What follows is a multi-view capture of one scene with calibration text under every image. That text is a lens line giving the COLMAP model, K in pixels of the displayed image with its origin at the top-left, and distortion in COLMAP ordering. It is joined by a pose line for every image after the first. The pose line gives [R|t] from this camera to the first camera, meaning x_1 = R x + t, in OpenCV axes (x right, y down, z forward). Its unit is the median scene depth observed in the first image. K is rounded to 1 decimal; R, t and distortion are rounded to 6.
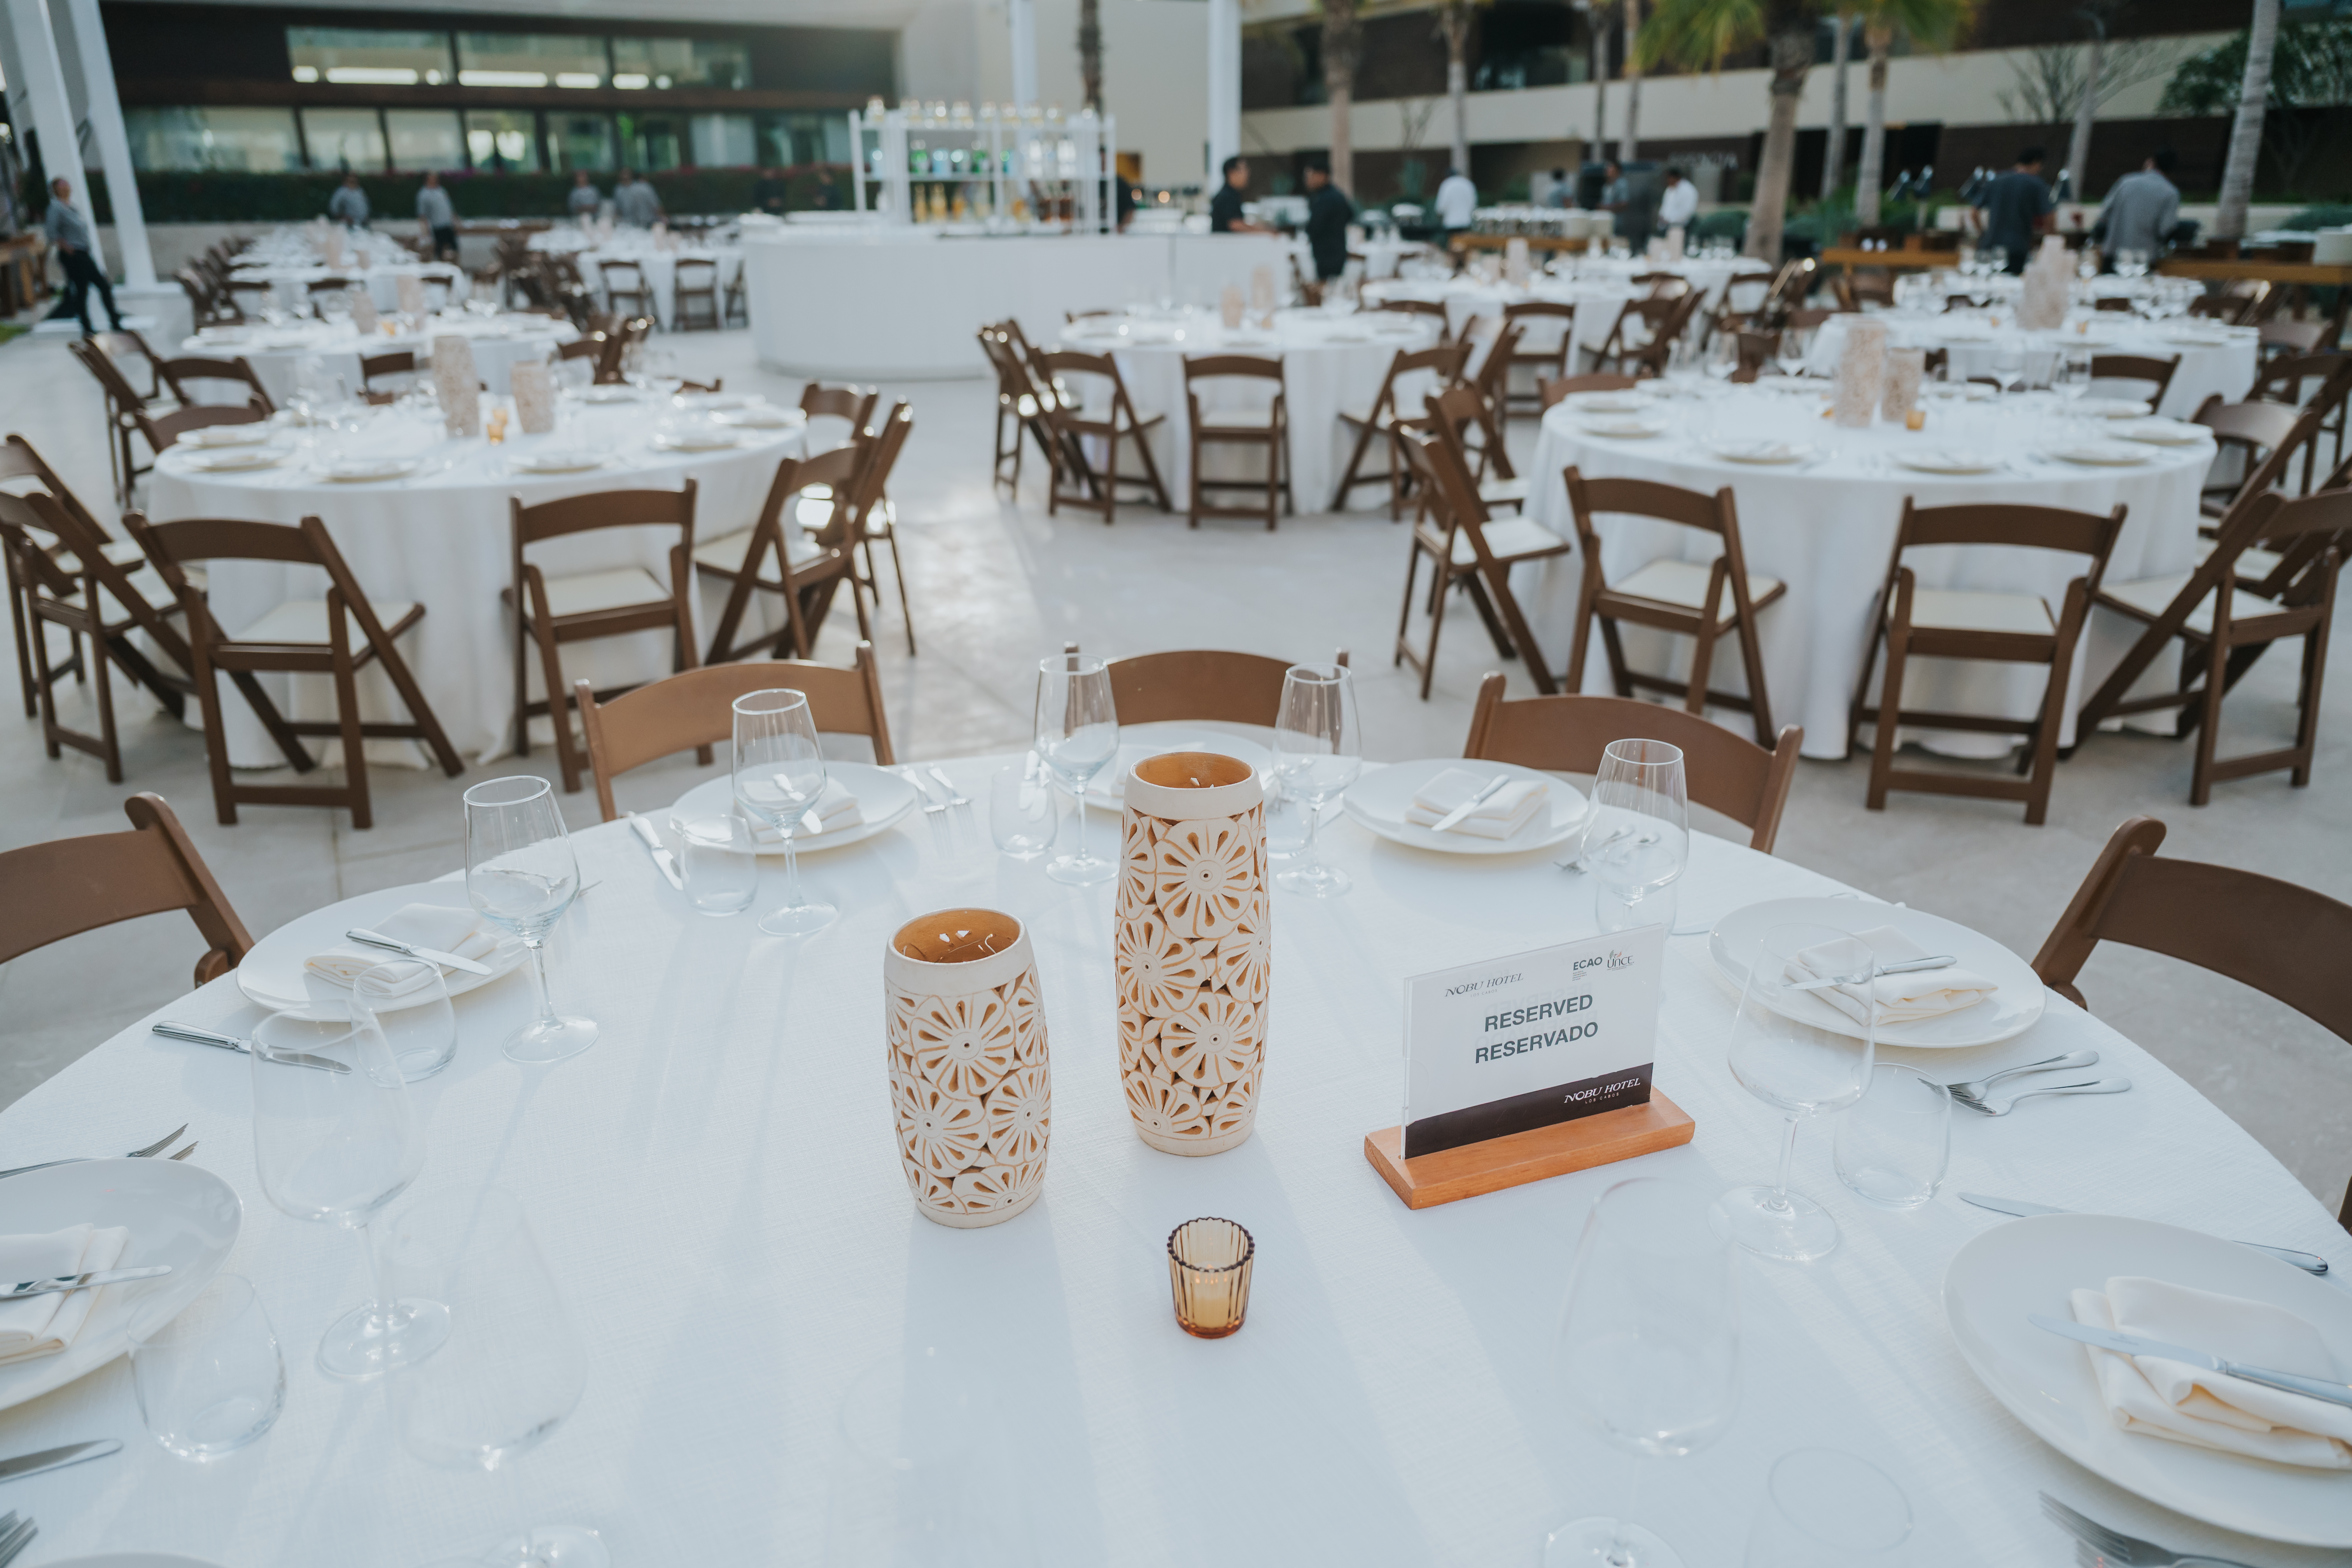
lens RADIAL K [[1590.6, 0, 1177.2], [0, 1590.6, 786.9], [0, 0, 1]] dist [0.010095, -0.000871]
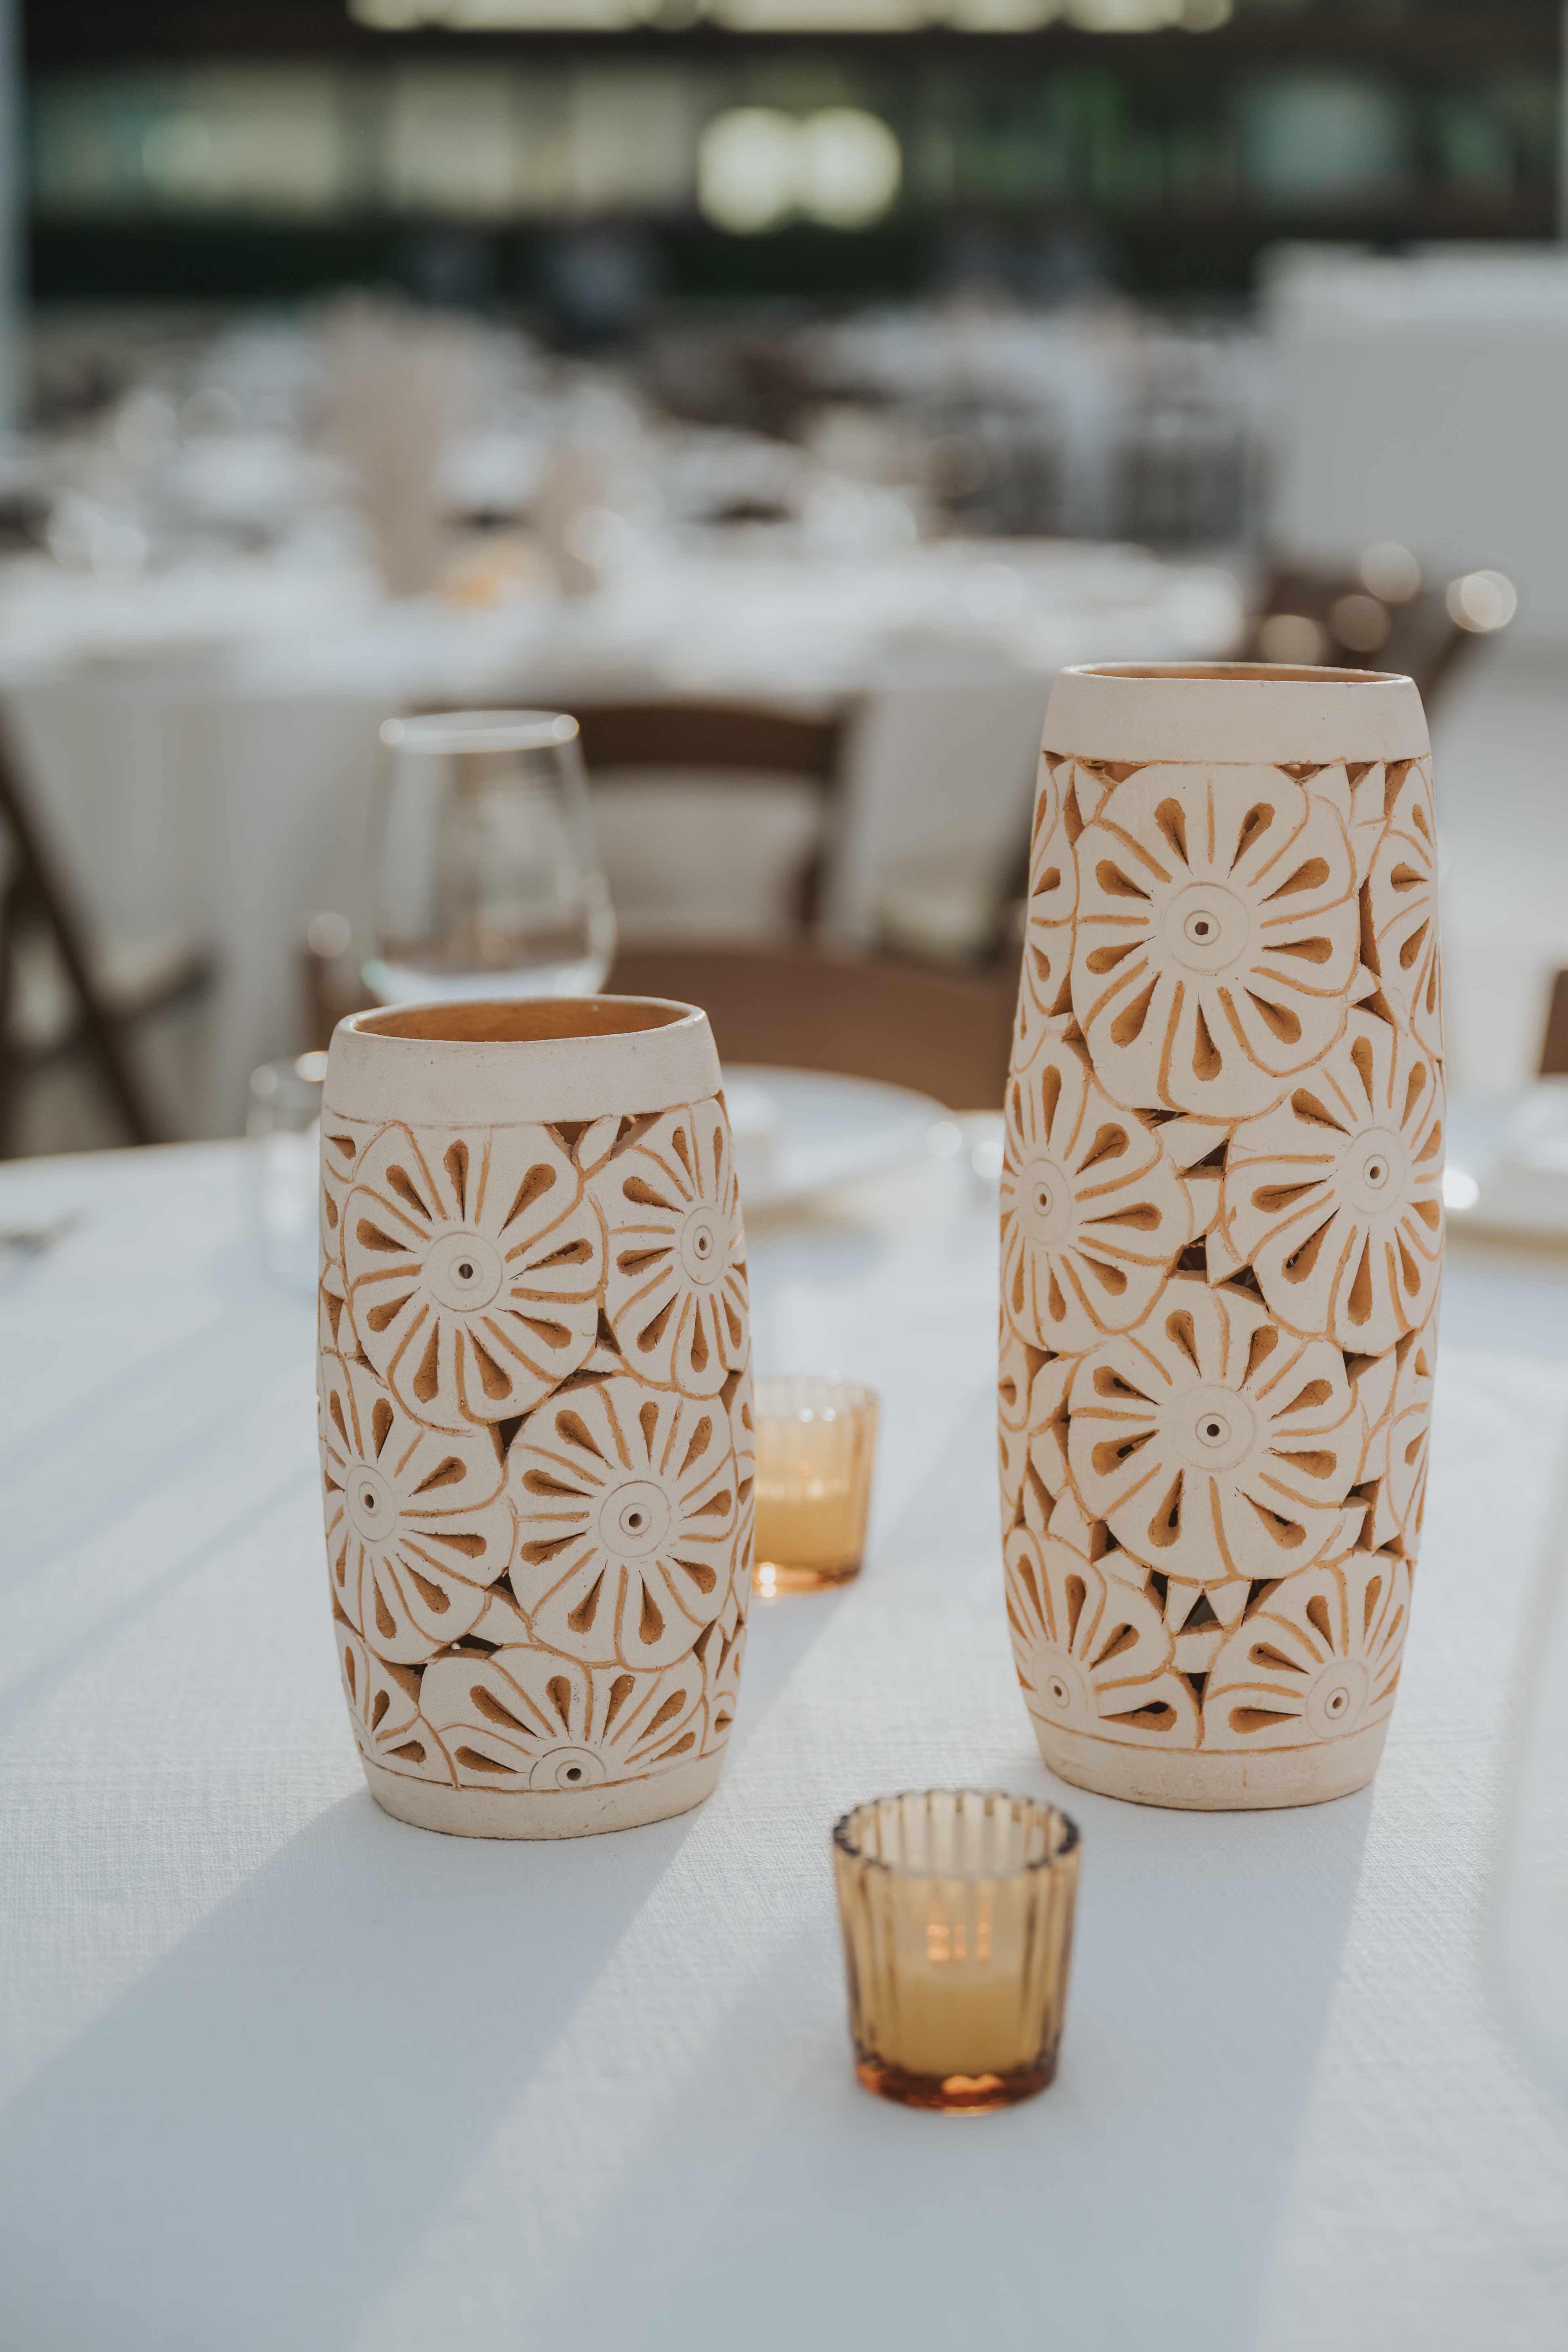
lens RADIAL K [[4350.3, 0, 785.9], [0, 4350.3, 1176.2], [0, 0, 1]] dist [0.115759, 0.000000]
pose [[0.924650, 0.075527, -0.373252, 0.289254], [-0.135539, 0.981224, -0.137219, 0.247002], [0.355880, 0.177470, 0.917526, 0.077902]]
